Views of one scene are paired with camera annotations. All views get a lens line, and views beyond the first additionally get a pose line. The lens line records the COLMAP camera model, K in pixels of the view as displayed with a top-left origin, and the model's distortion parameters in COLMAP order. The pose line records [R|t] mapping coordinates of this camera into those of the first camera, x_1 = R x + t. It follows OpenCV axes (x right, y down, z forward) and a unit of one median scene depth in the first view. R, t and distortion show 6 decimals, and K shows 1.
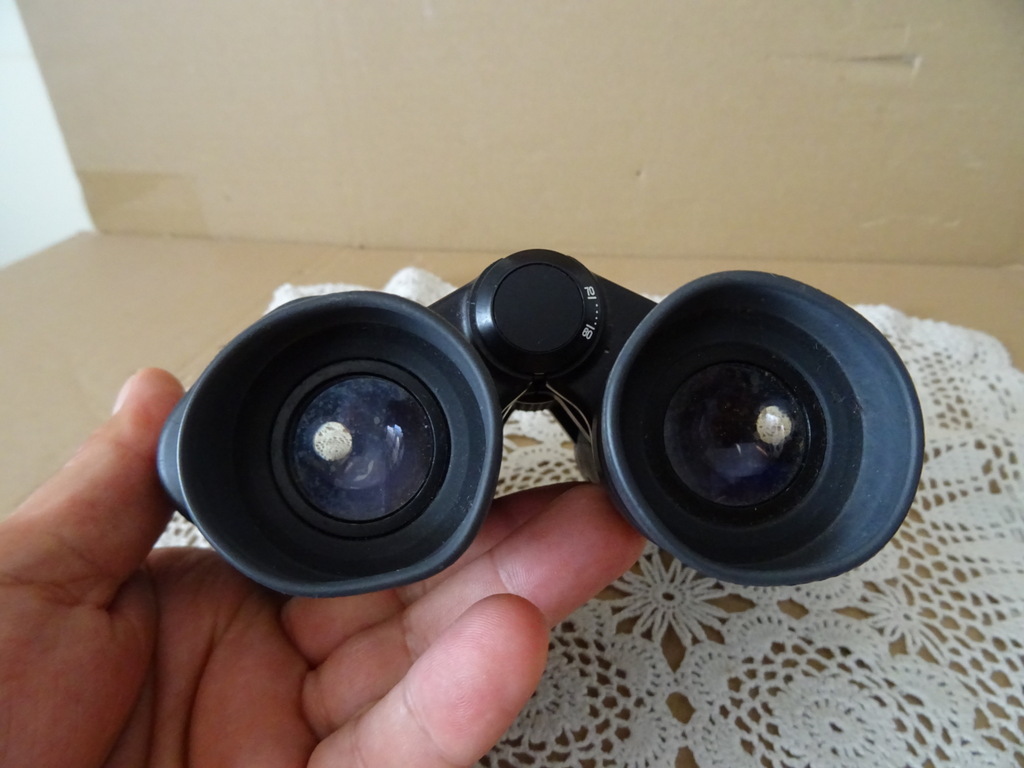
lens RADIAL K [[720.3, 0, 515.7], [0, 720.3, 380.9], [0, 0, 1]] dist [-0.001634, -0.016369]
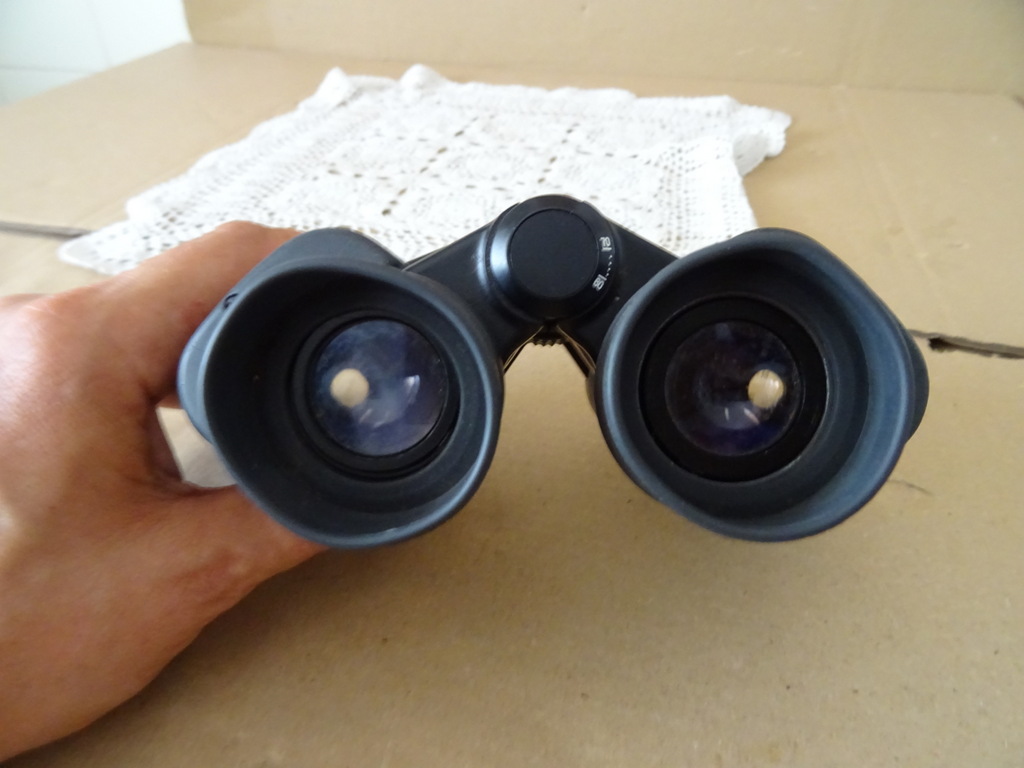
lens RADIAL K [[720.3, 0, 507.1], [0, 720.3, 379.4], [0, 0, 1]] dist [-0.001634, -0.016369]
pose [[0.997540, 0.064349, -0.027822, 0.215602], [-0.060723, 0.991412, 0.115823, 0.559178], [0.035036, -0.113849, 0.992880, -0.978757]]
